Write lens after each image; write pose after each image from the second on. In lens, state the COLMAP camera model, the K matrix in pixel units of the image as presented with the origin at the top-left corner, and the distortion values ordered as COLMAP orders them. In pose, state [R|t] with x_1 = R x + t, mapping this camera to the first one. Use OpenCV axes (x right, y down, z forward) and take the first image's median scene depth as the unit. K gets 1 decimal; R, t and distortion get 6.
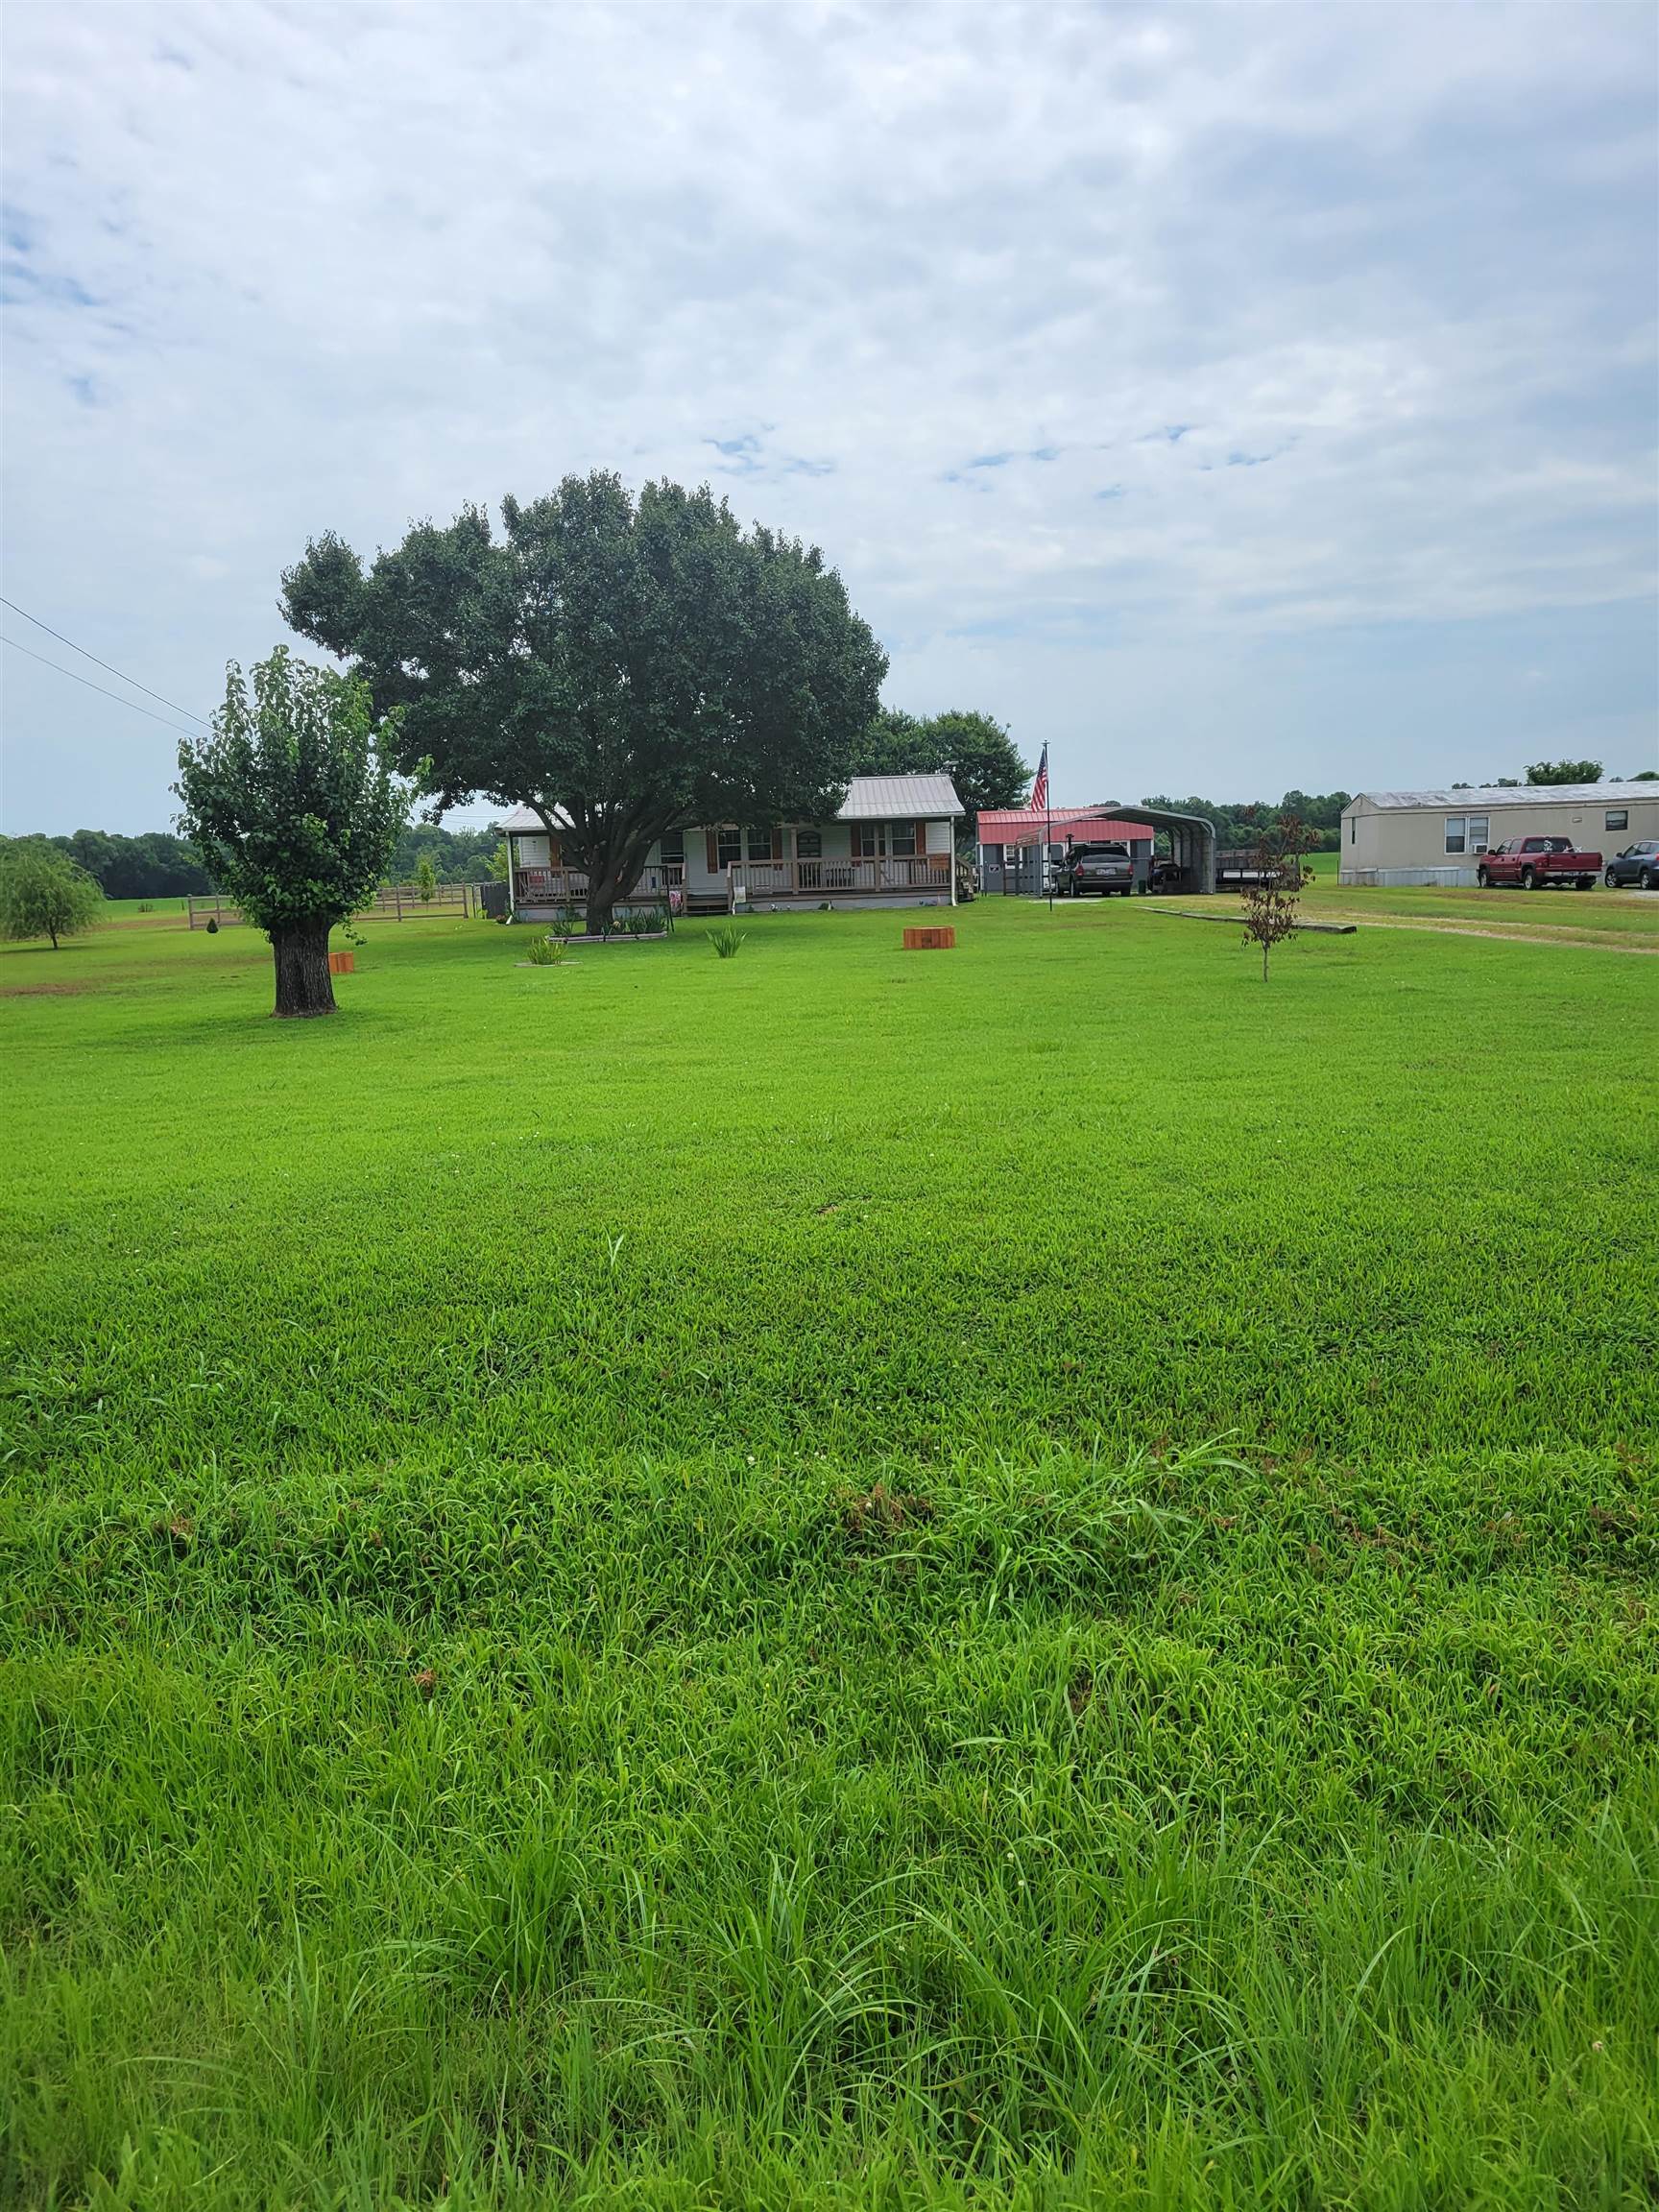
lens RADIAL K [[1678.8, 0, 844.3], [0, 1678.8, 1117.3], [0, 0, 1]] dist [0.048541, -0.030554]
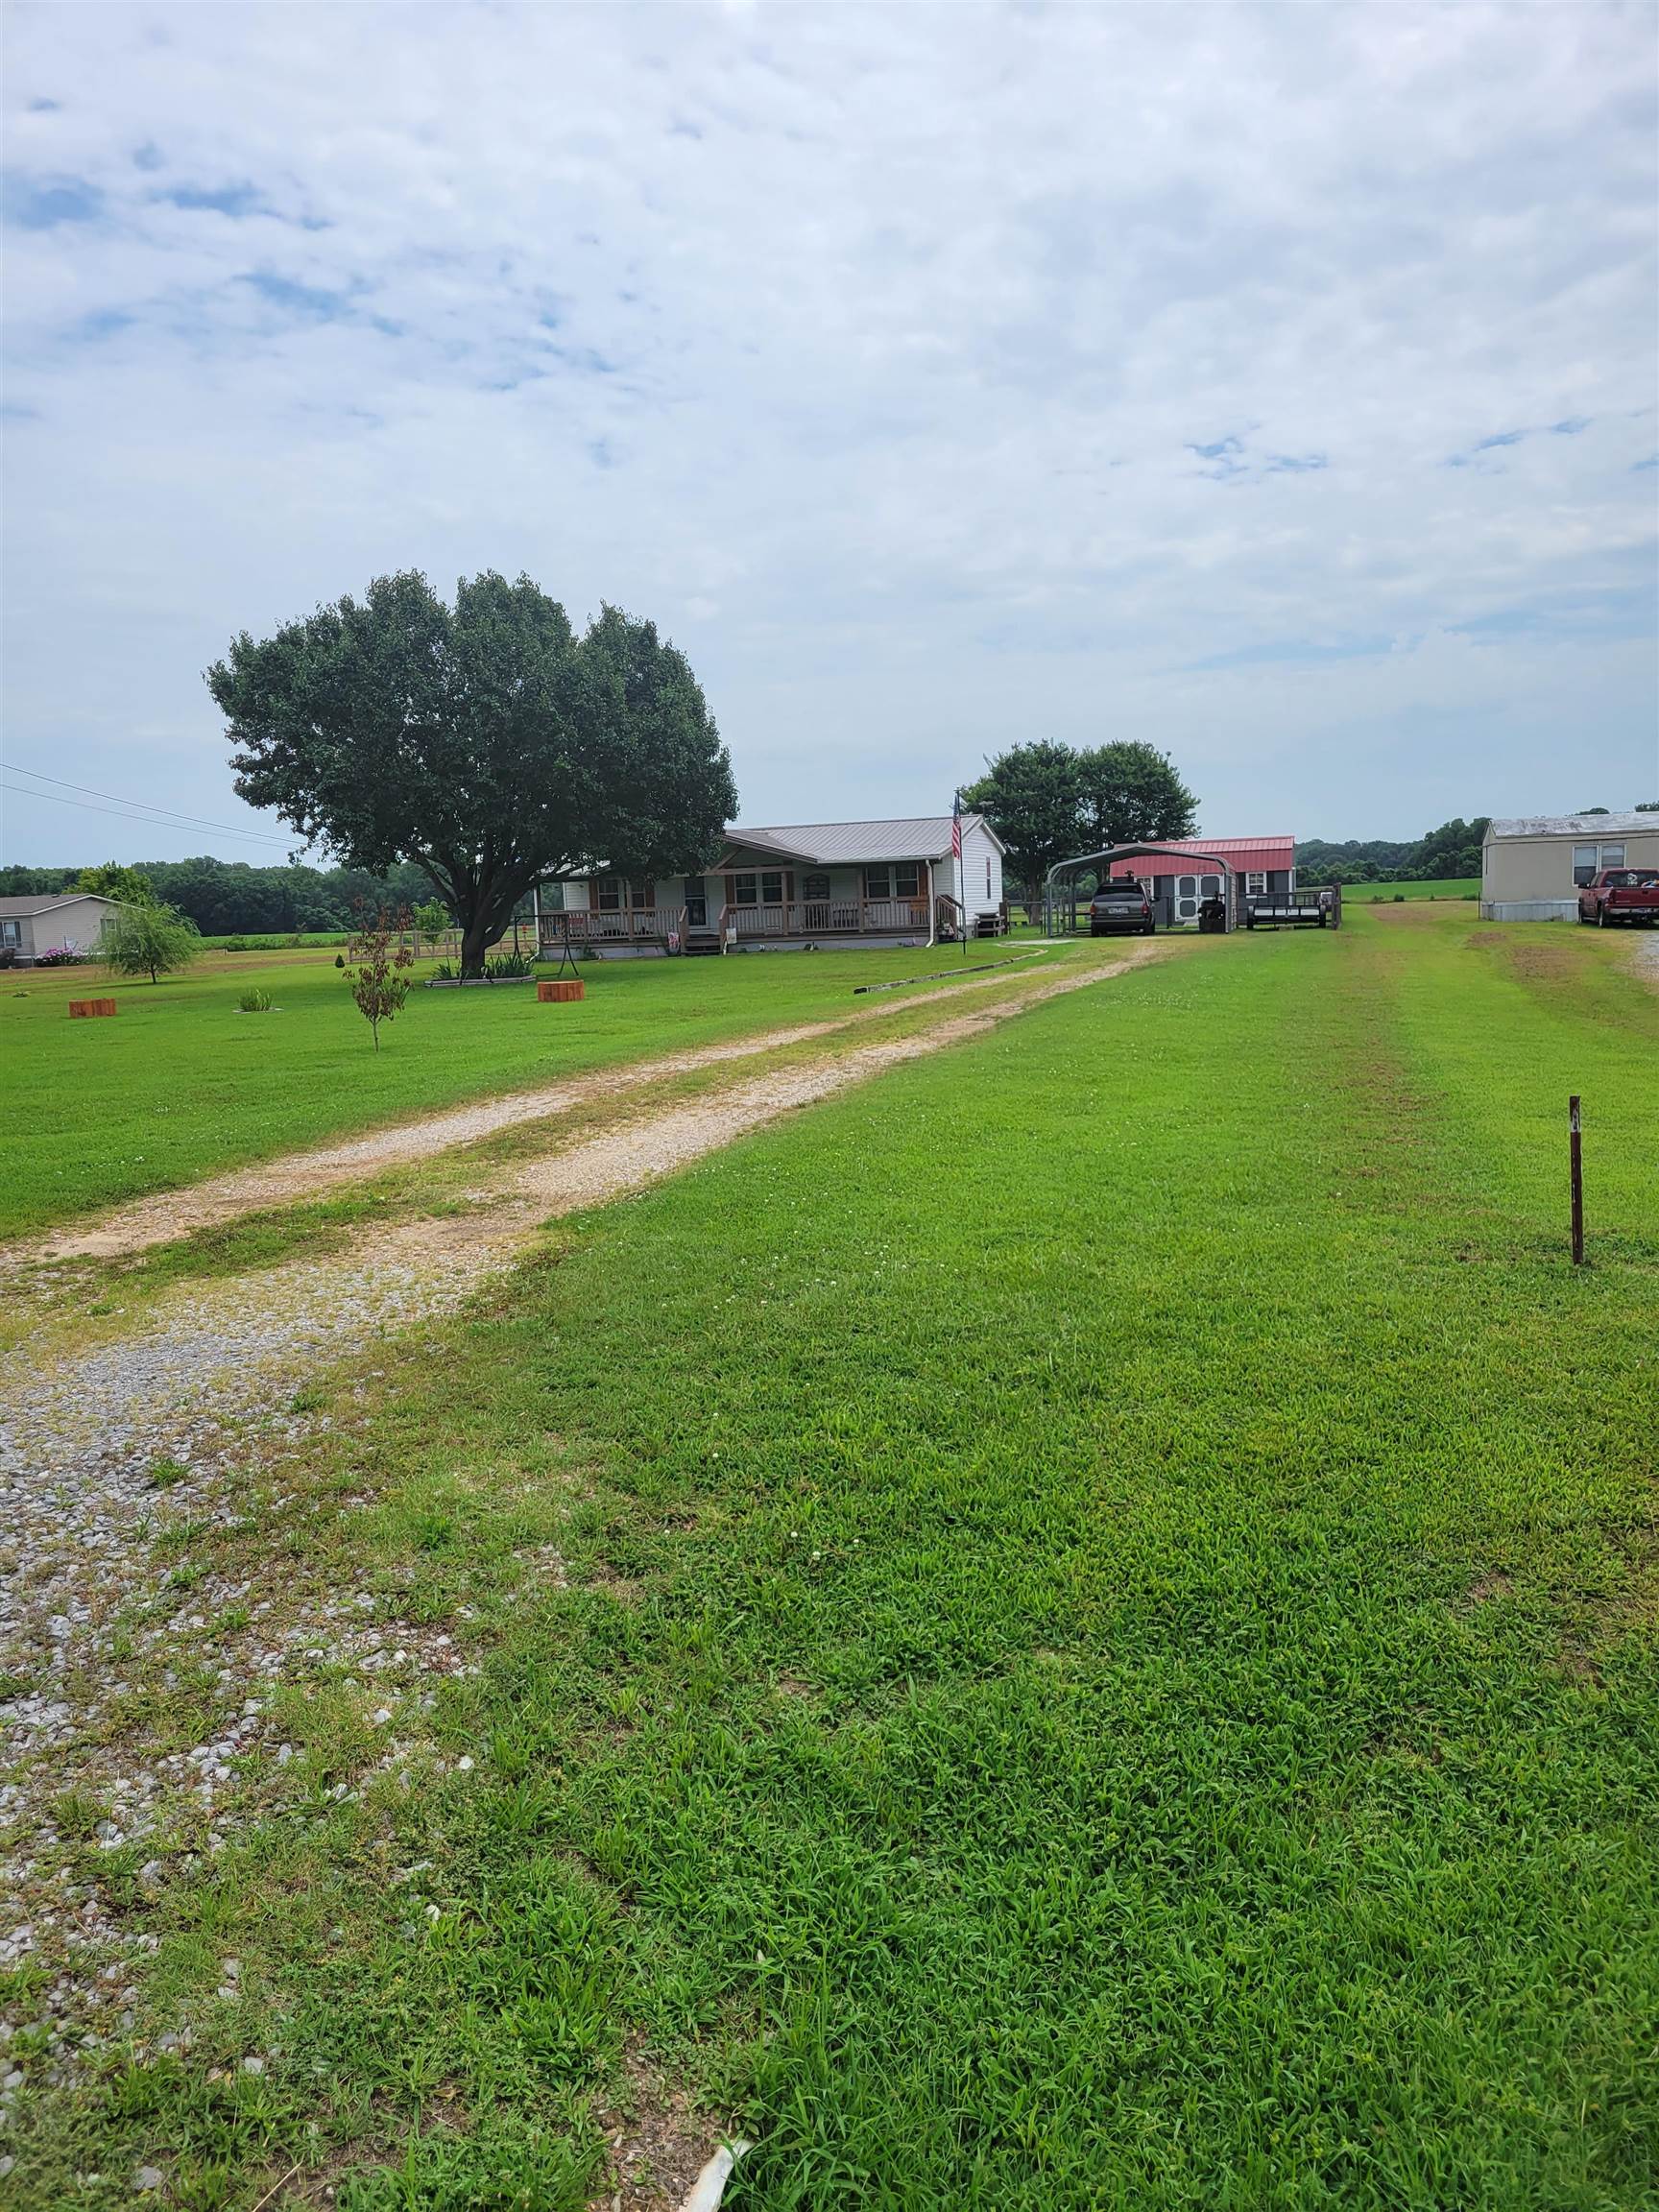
lens RADIAL K [[1678.8, 0, 877.6], [0, 1678.8, 1175.5], [0, 0, 1]] dist [0.048541, -0.030554]
pose [[0.958071, 0.041356, -0.283529, 0.049059], [-0.034024, 0.998948, 0.030737, -0.002326], [0.284502, -0.019802, 0.958471, -0.000444]]
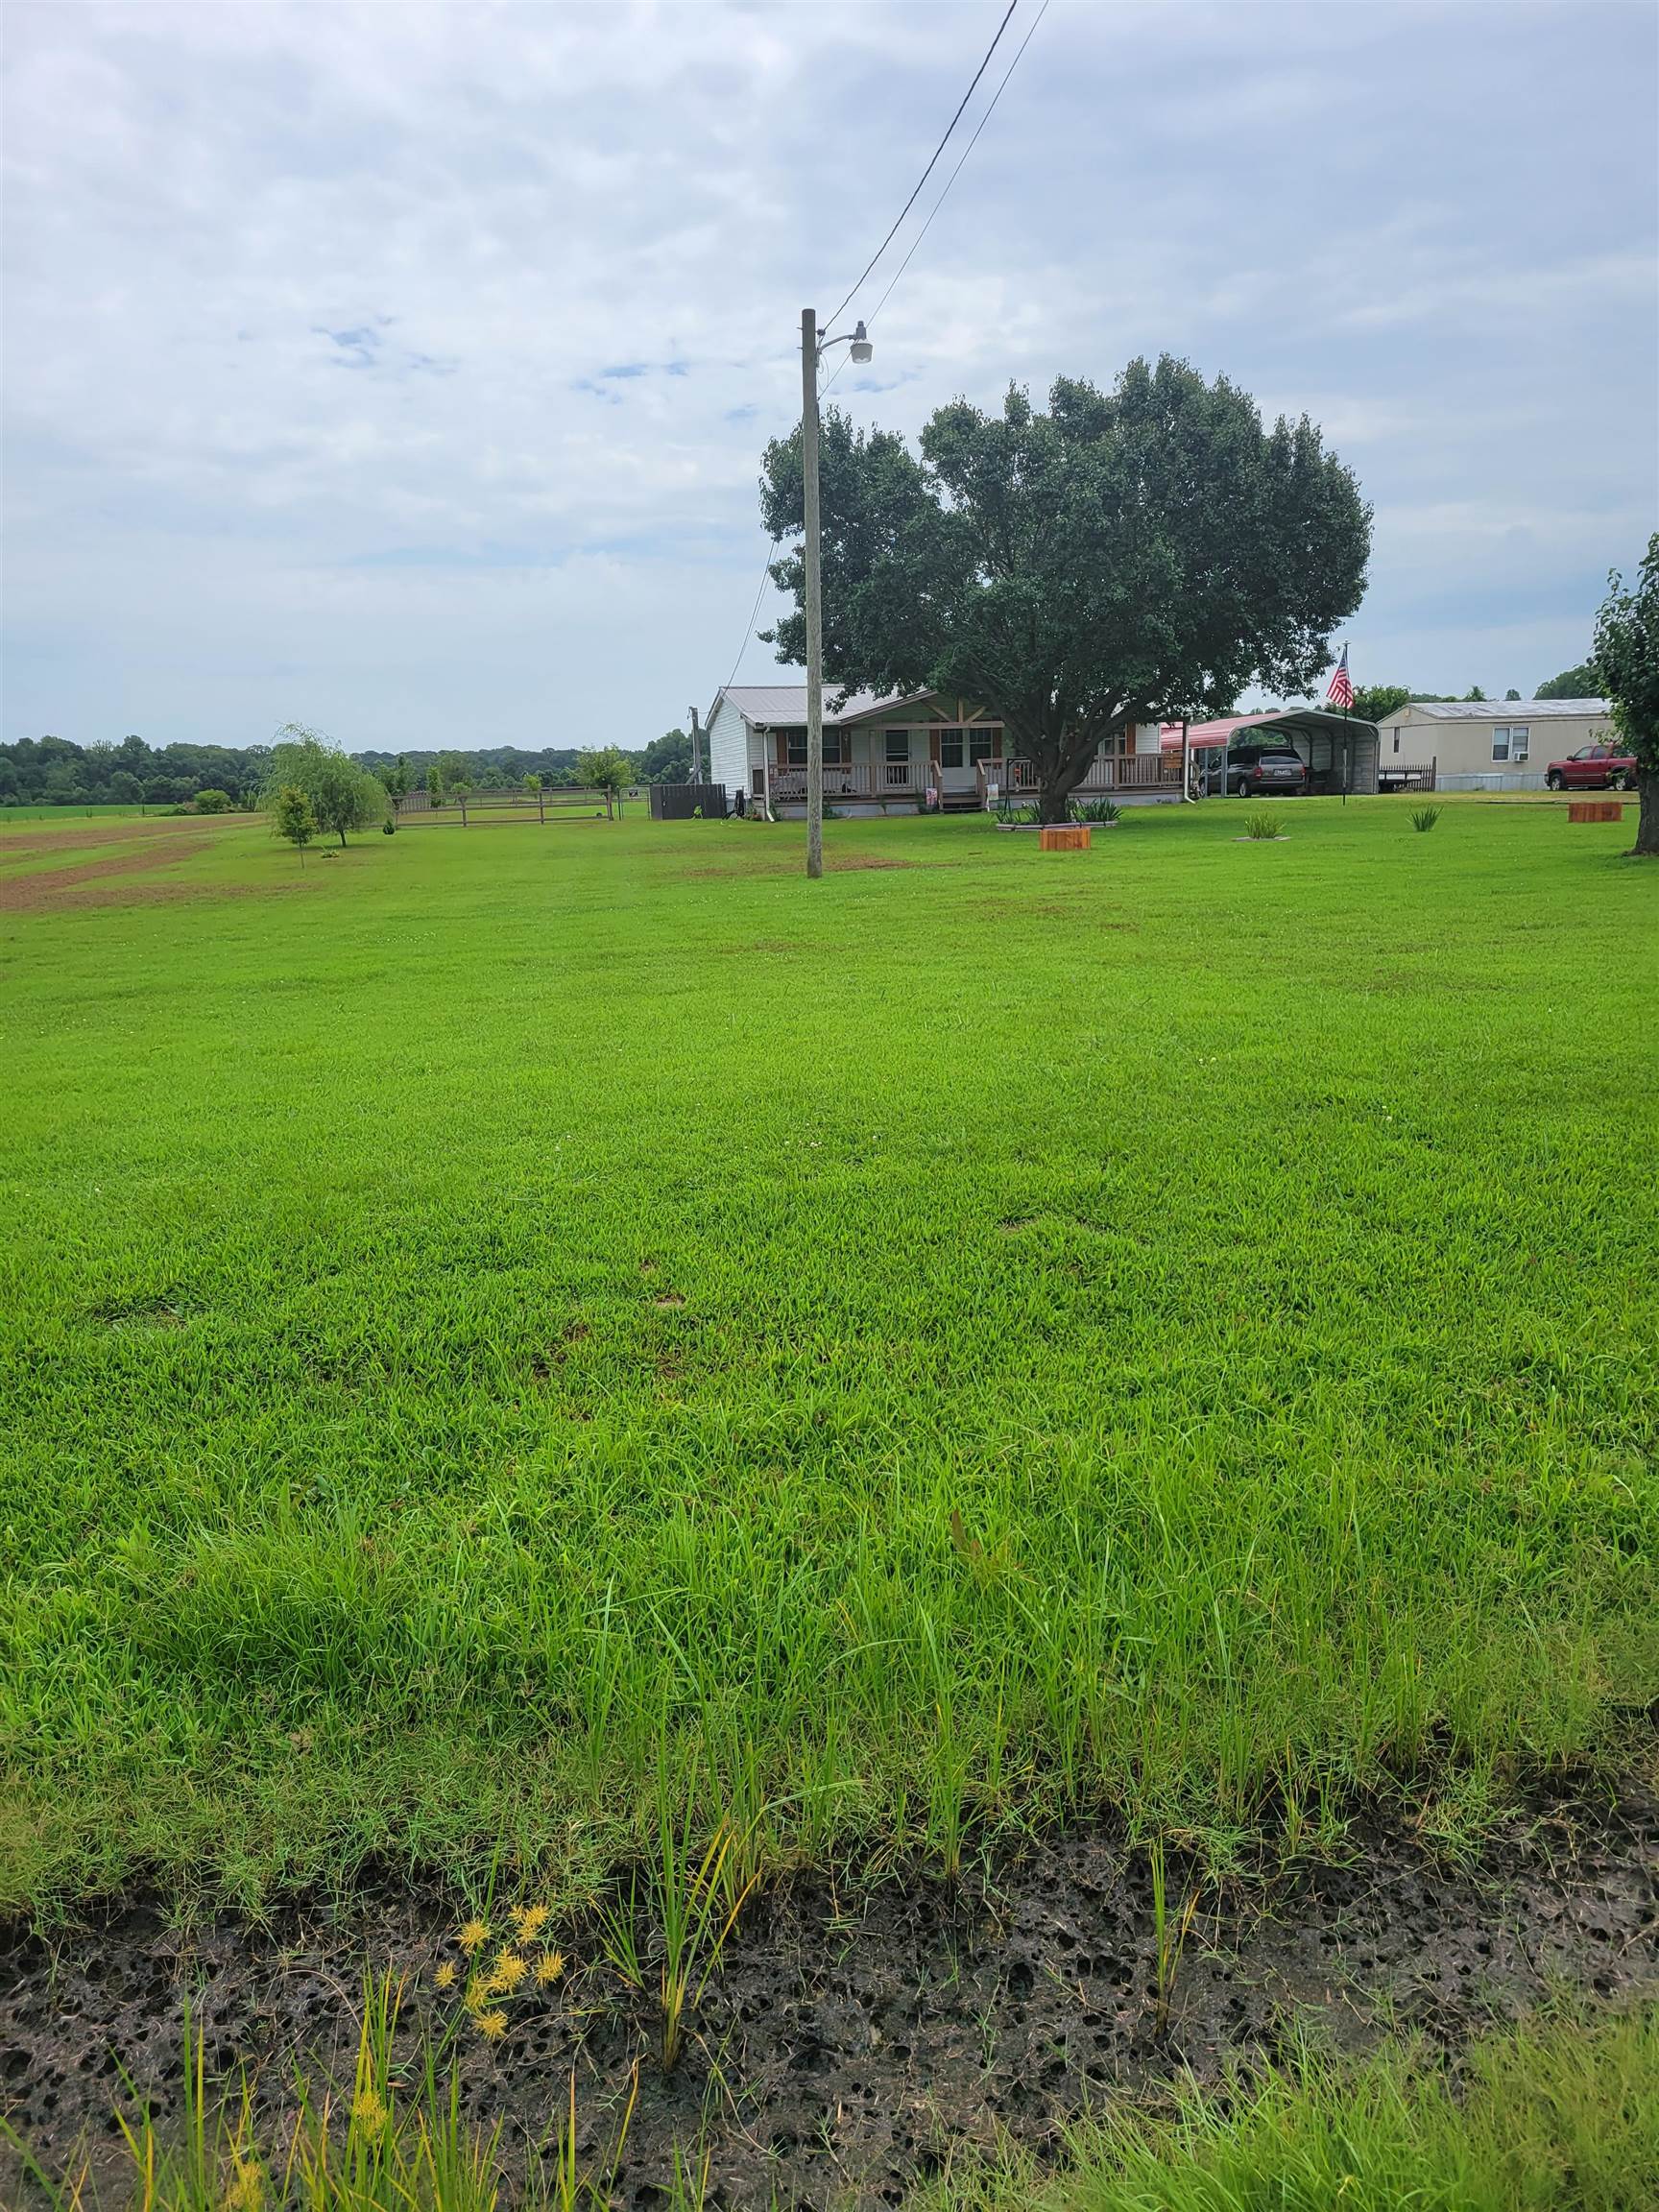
lens RADIAL K [[1678.8, 0, 850.9], [0, 1678.8, 1100.0], [0, 0, 1]] dist [0.048541, -0.030554]
pose [[0.977170, -0.034511, 0.209638, -0.053188], [0.027271, 0.998931, 0.037326, 0.002071], [-0.210702, -0.030757, 0.977066, 0.001847]]
